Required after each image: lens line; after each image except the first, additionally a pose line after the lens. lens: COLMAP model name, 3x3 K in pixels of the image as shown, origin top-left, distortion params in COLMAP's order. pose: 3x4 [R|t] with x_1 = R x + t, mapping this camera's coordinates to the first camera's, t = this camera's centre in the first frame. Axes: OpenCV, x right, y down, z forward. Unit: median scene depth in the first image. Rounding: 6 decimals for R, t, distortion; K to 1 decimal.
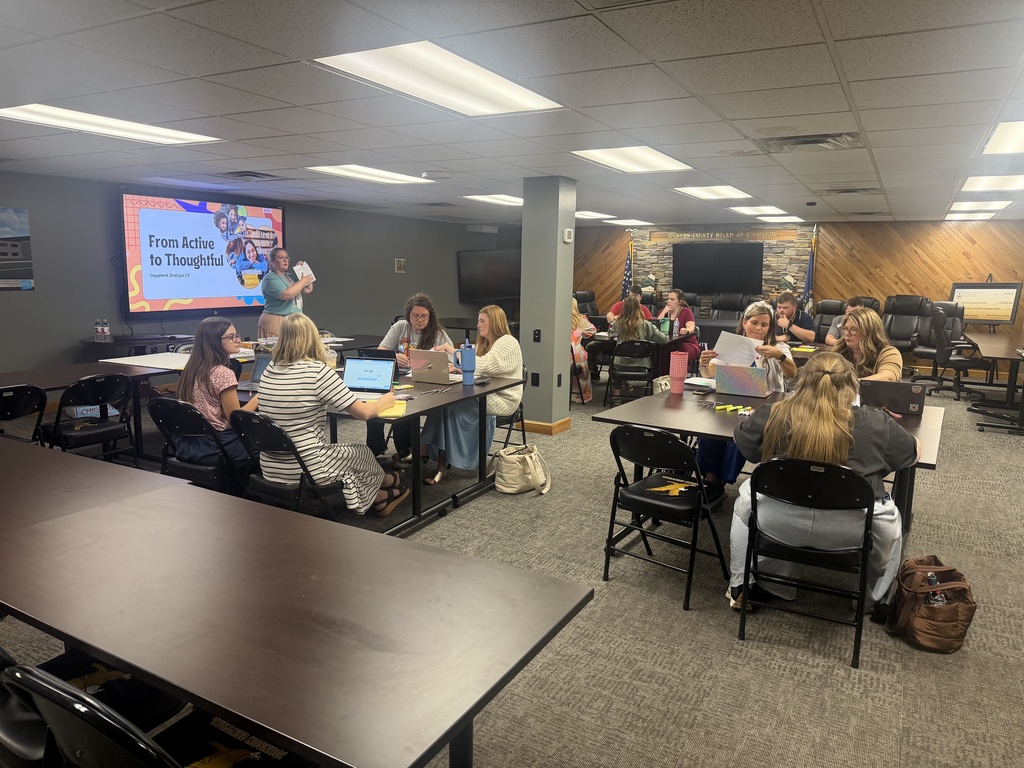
lens RADIAL K [[715.0, 0, 506.1], [0, 715.0, 392.3], [0, 0, 1]] dist [0.078736, -0.097856]
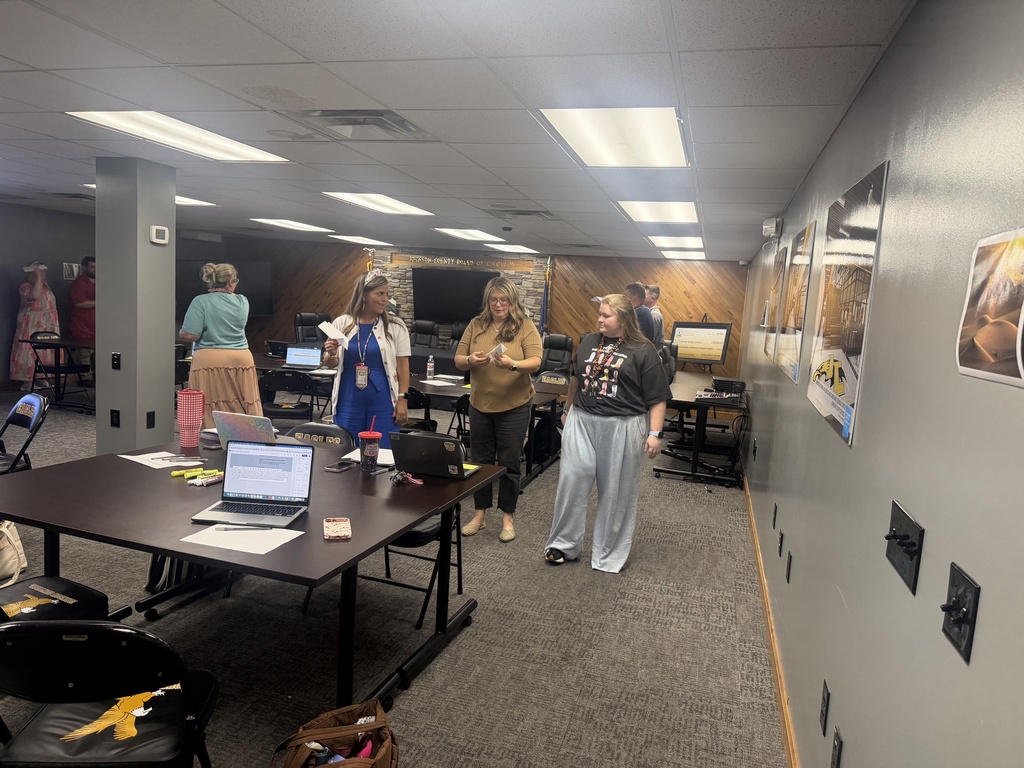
lens RADIAL K [[715.0, 0, 507.9], [0, 715.0, 390.7], [0, 0, 1]] dist [0.078736, -0.097856]
pose [[0.973599, 0.018639, 0.227502, 0.166856], [-0.009623, 0.999126, -0.040675, -0.012393], [-0.228061, 0.037412, 0.972928, 0.089720]]
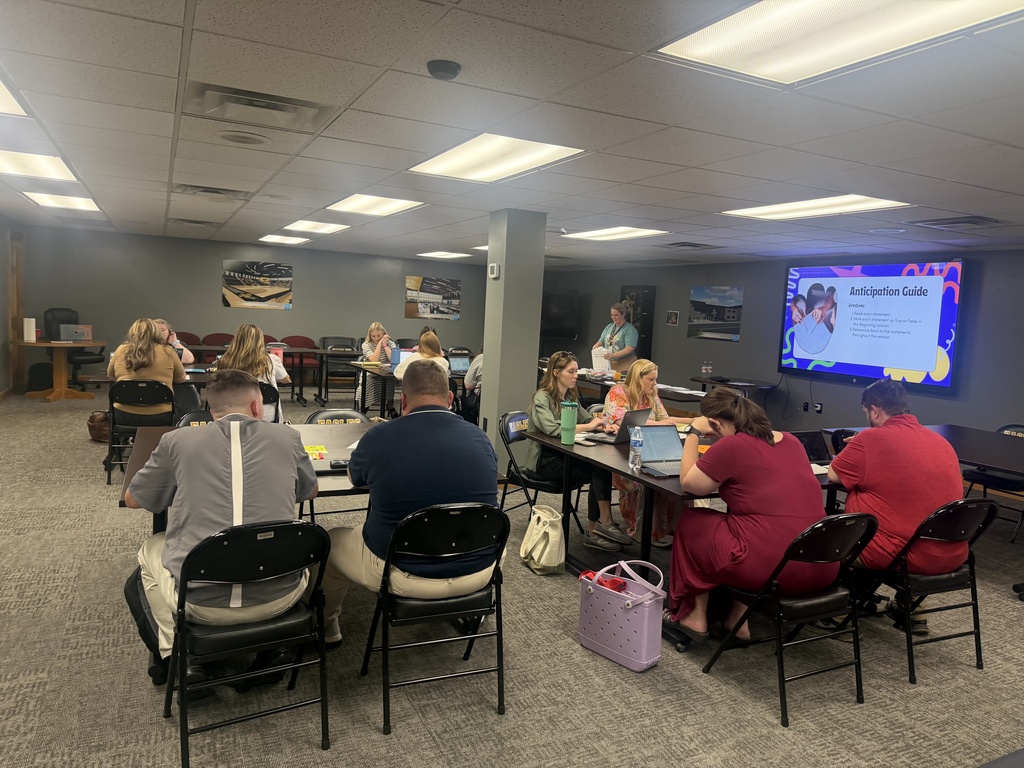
lens RADIAL K [[715.0, 0, 519.5], [0, 715.0, 376.9], [0, 0, 1]] dist [0.078736, -0.097856]
pose [[-0.567264, 0.028773, -0.823034, 0.497801], [-0.205701, 0.962762, 0.175434, -0.152435], [0.797433, 0.268816, -0.540221, 0.933646]]
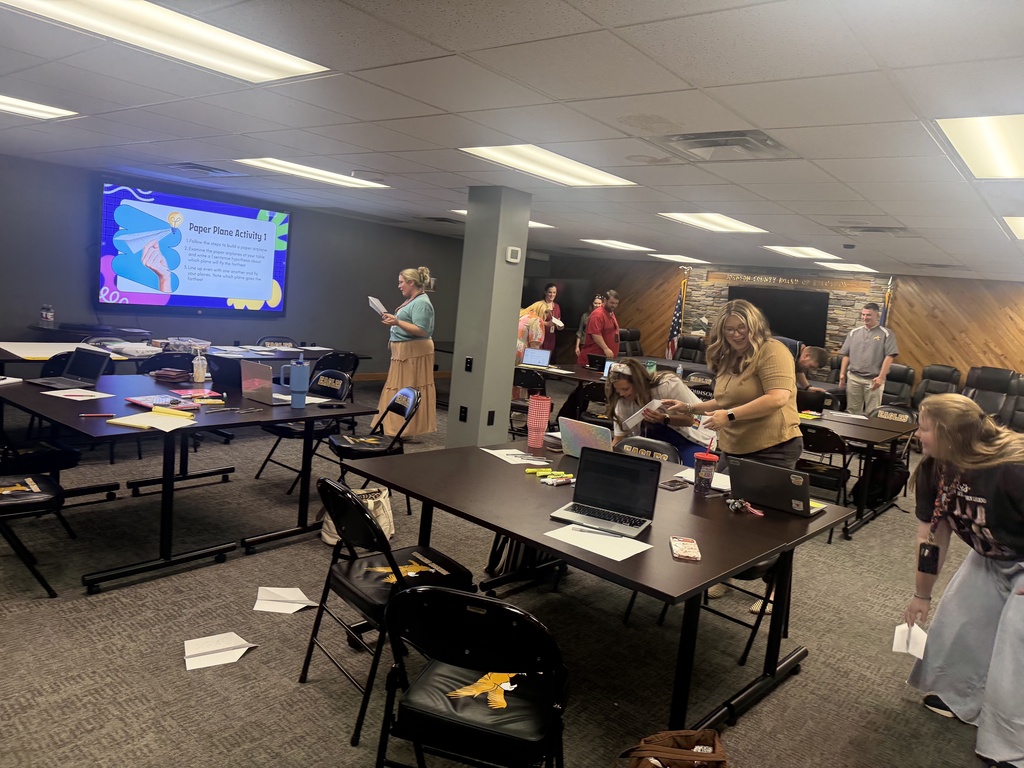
lens RADIAL K [[715.0, 0, 518.2], [0, 715.0, 384.2], [0, 0, 1]] dist [0.078736, -0.097856]
pose [[0.982013, 0.104501, -0.157257, 0.146824], [-0.113306, 0.992396, -0.048084, -0.012124], [0.151036, 0.065037, 0.986386, 0.089066]]
